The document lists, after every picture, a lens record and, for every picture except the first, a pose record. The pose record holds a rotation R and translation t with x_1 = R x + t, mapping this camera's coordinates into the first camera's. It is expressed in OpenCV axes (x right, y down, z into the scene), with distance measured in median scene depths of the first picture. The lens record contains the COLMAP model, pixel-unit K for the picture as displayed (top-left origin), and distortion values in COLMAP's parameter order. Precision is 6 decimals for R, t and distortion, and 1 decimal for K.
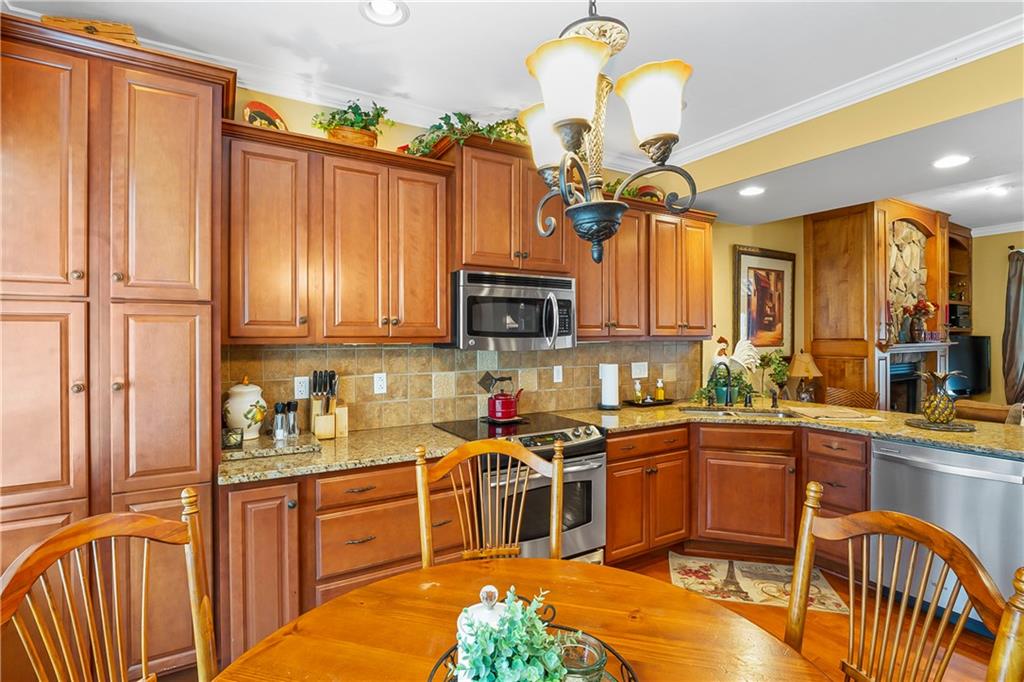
lens RADIAL K [[486.2, 0, 512.0], [0, 486.2, 341.0], [0, 0, 1]] dist [-0.013212, -0.000121]
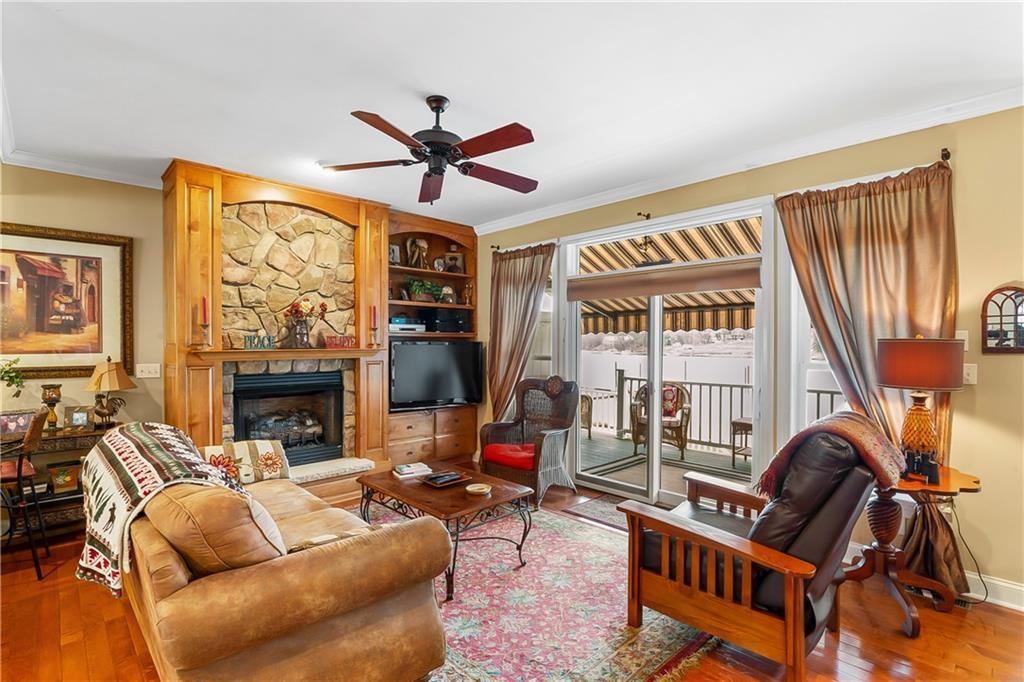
lens RADIAL K [[495.8, 0, 512.0], [0, 495.8, 341.0], [0, 0, 1]] dist [-0.012473, 0.000198]
pose [[0.975928, 0.001984, 0.218082, 1.109257], [0.002001, 0.999835, -0.018052, 0.007509], [-0.218082, 0.018053, 0.975763, 0.071664]]
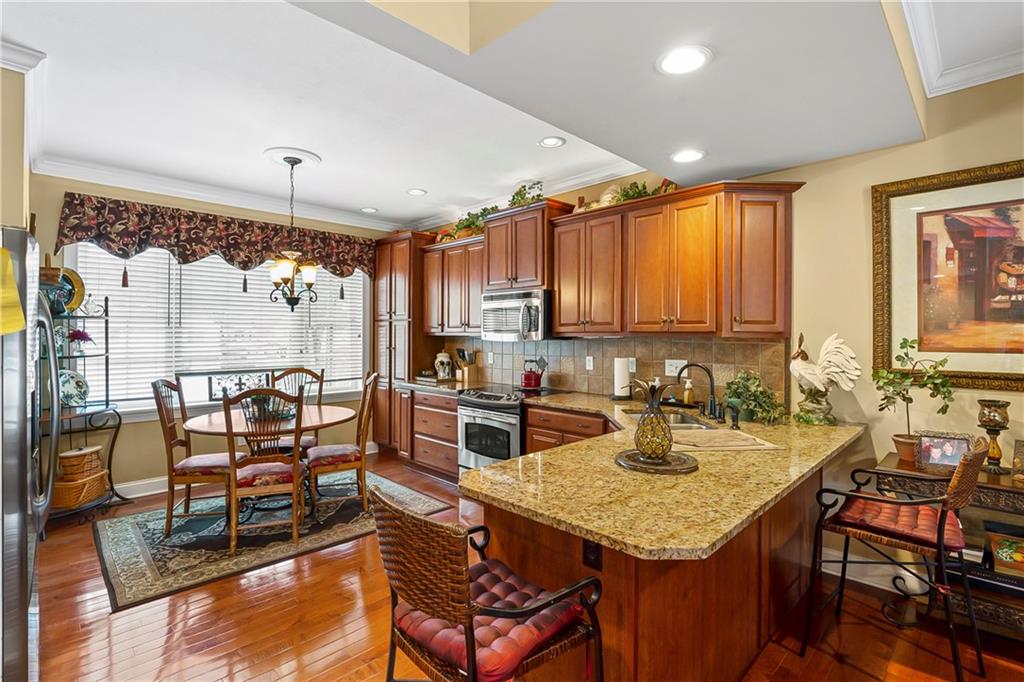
lens RADIAL K [[486.2, 0, 512.0], [0, 486.2, 341.0], [0, 0, 1]] dist [-0.013212, -0.000121]
pose [[0.249079, 0.013863, -0.968384, 0.923674], [-0.015900, 0.999821, 0.010224, 0.002184], [0.968353, 0.012850, 0.249255, 0.380691]]
